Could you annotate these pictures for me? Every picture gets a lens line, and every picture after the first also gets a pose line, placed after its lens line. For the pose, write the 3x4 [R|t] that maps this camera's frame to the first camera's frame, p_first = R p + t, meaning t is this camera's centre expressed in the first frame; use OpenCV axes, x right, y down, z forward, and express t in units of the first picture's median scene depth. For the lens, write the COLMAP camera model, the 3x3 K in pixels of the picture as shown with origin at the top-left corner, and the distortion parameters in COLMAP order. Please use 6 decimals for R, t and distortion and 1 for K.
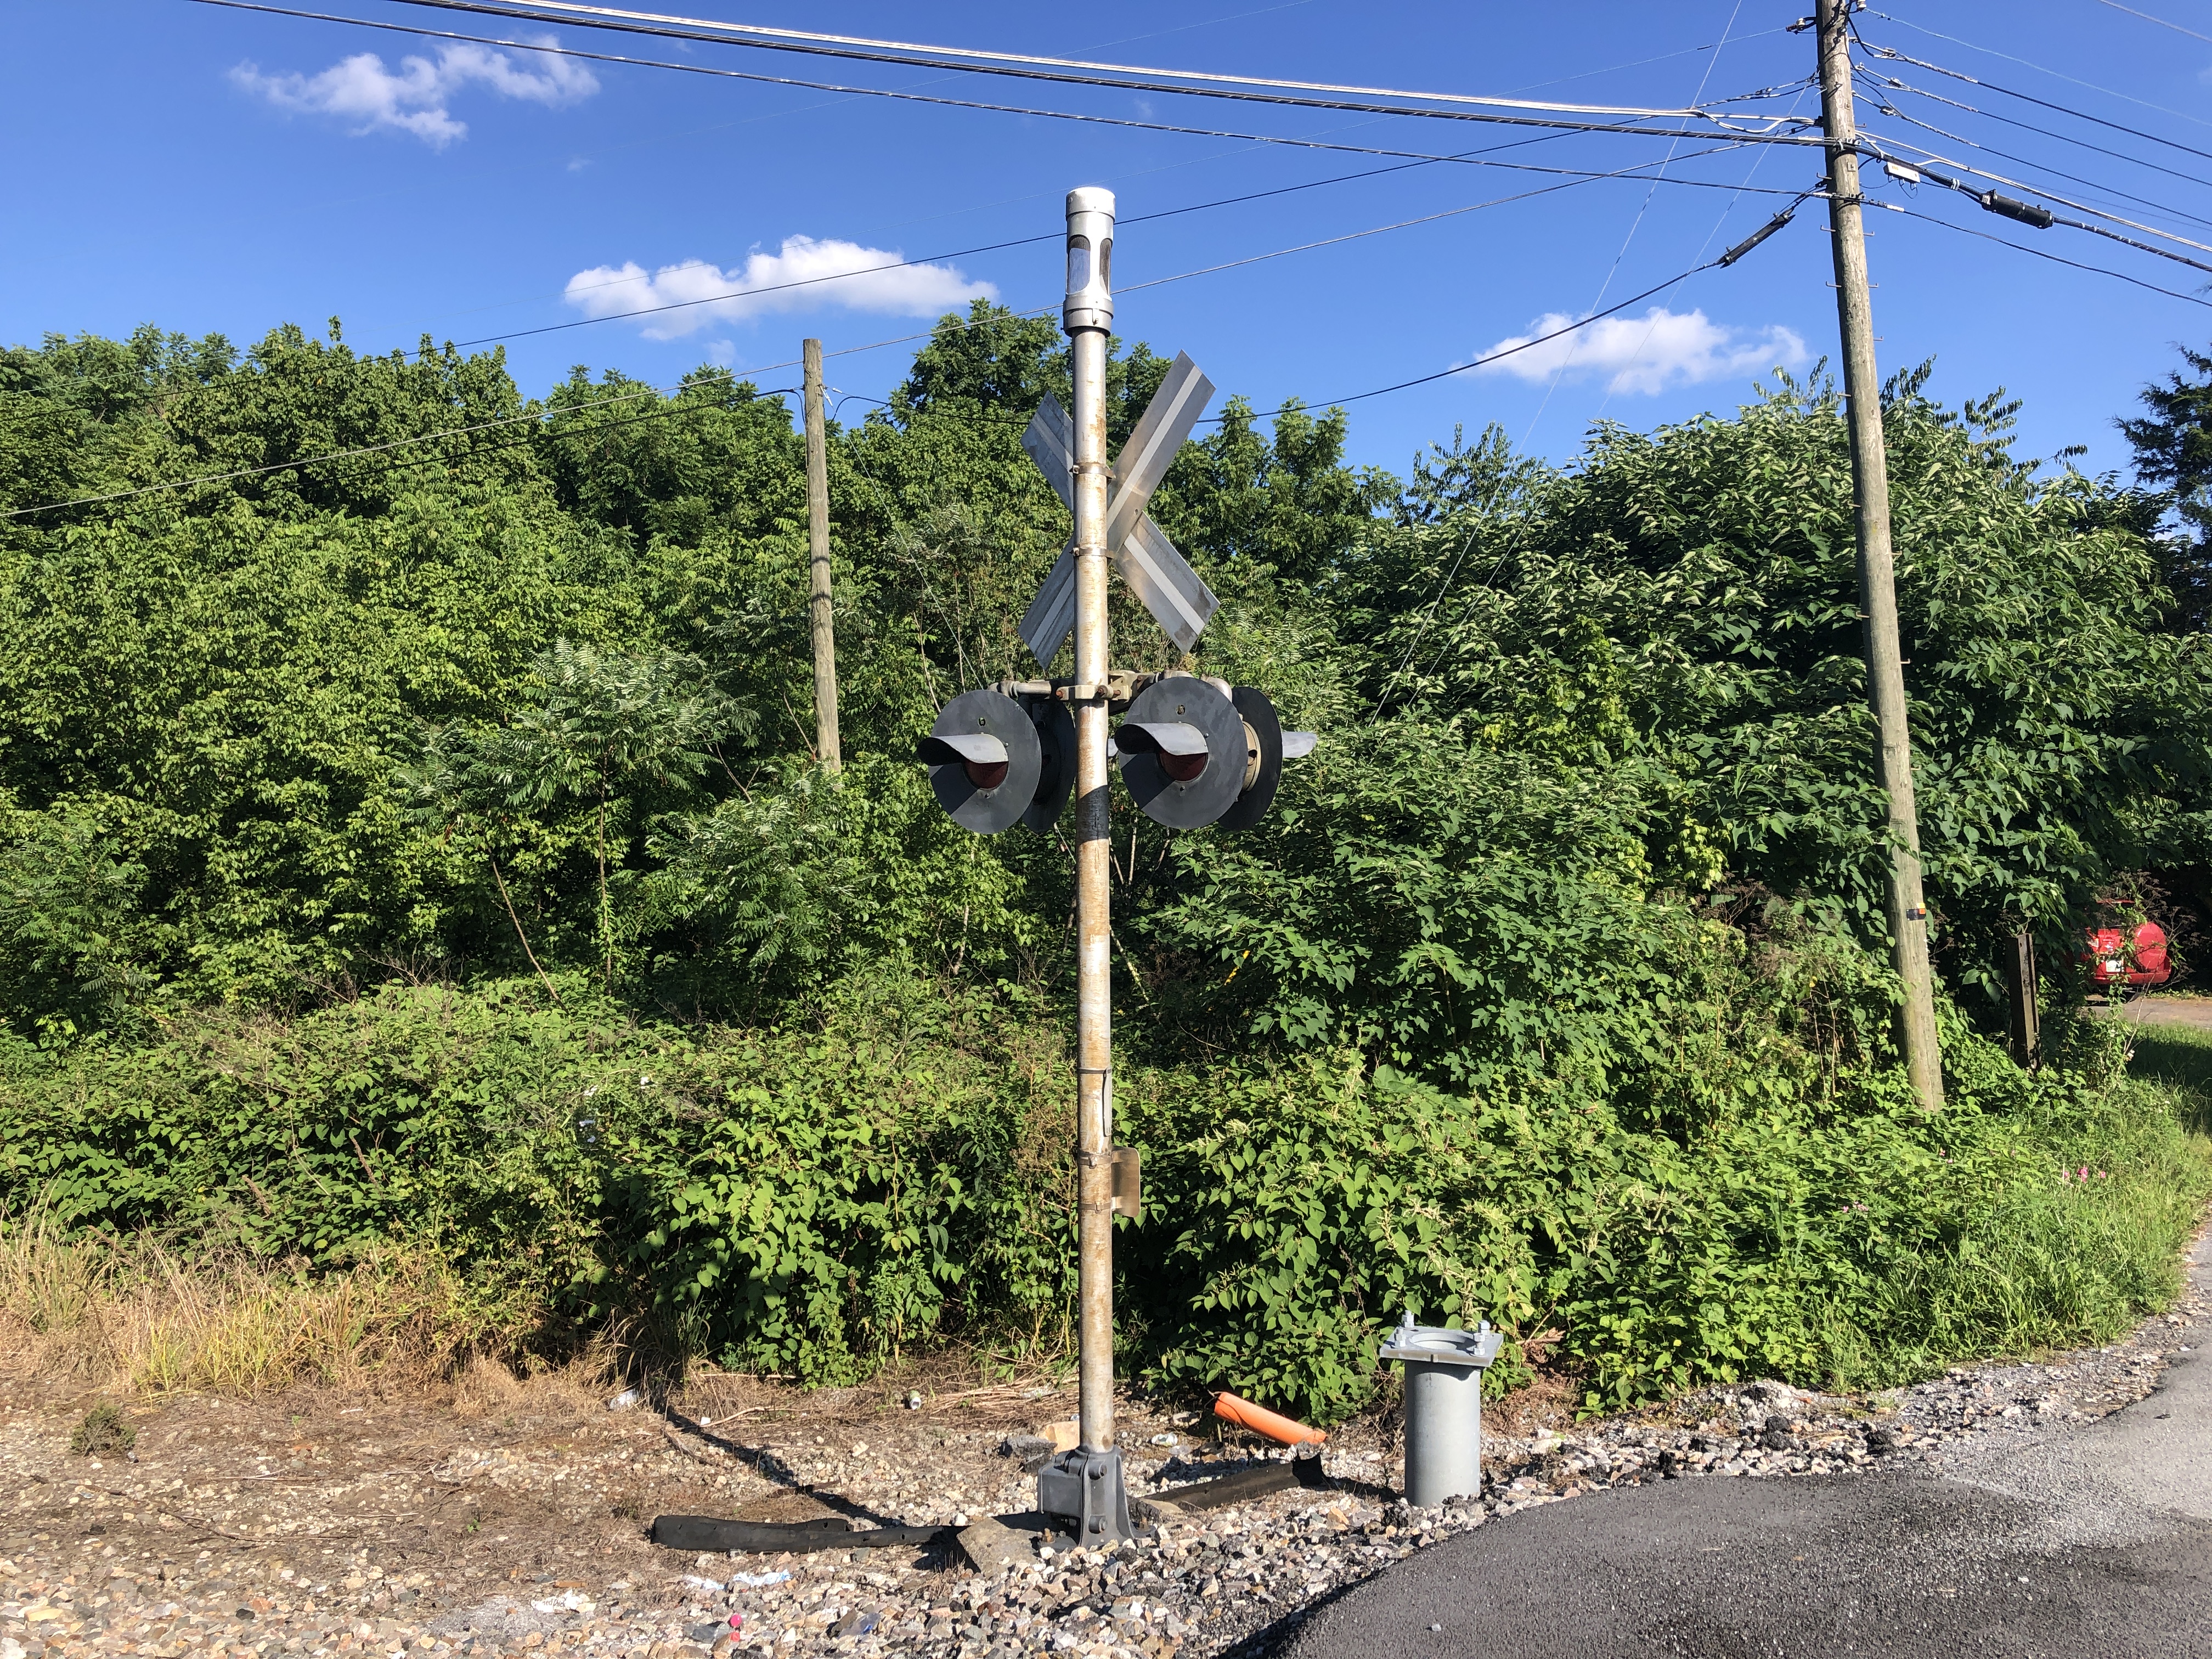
lens RADIAL K [[1797.6, 0, 1102.5], [0, 1797.6, 834.5], [0, 0, 1]] dist [0.008523, 0.007801]
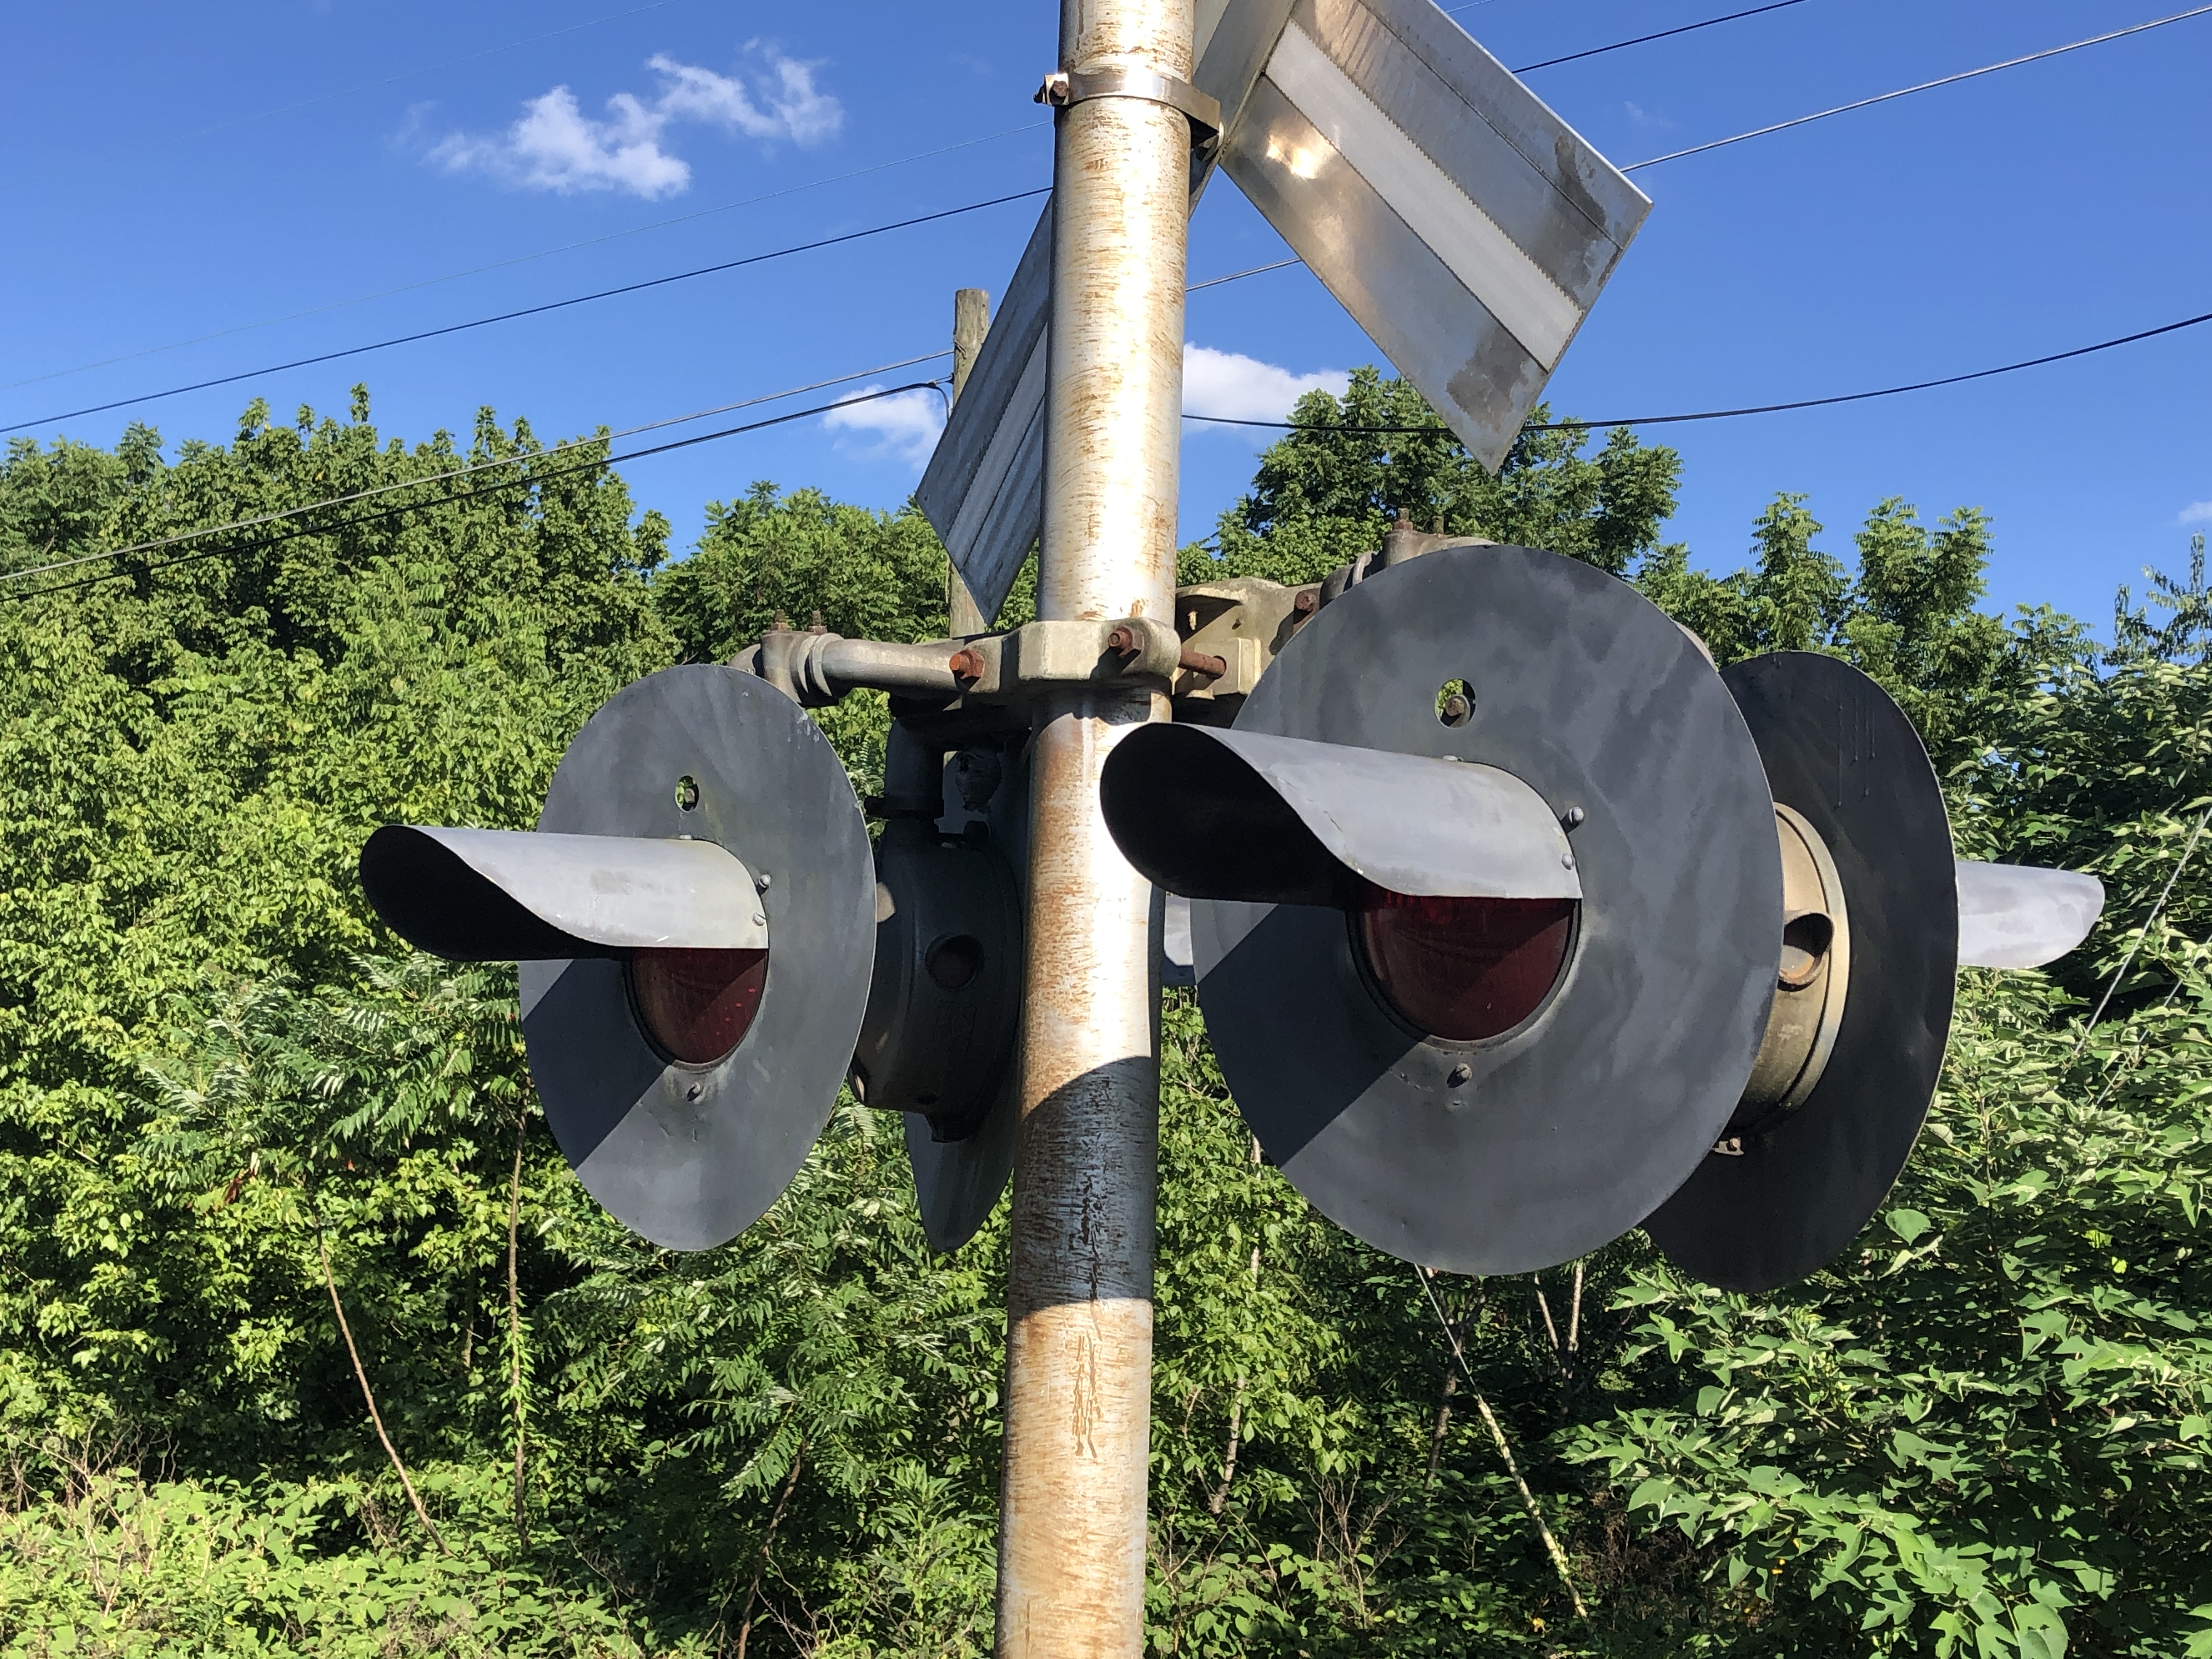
lens RADIAL K [[2587.1, 0, 1107.3], [0, 2587.1, 816.4], [0, 0, 1]] dist [0.014941, 0.000000]
pose [[0.982643, 0.017182, -0.184707, 0.022164], [-0.046307, 0.986899, -0.154549, -0.002565], [0.179632, 0.160420, 0.970566, 0.259210]]
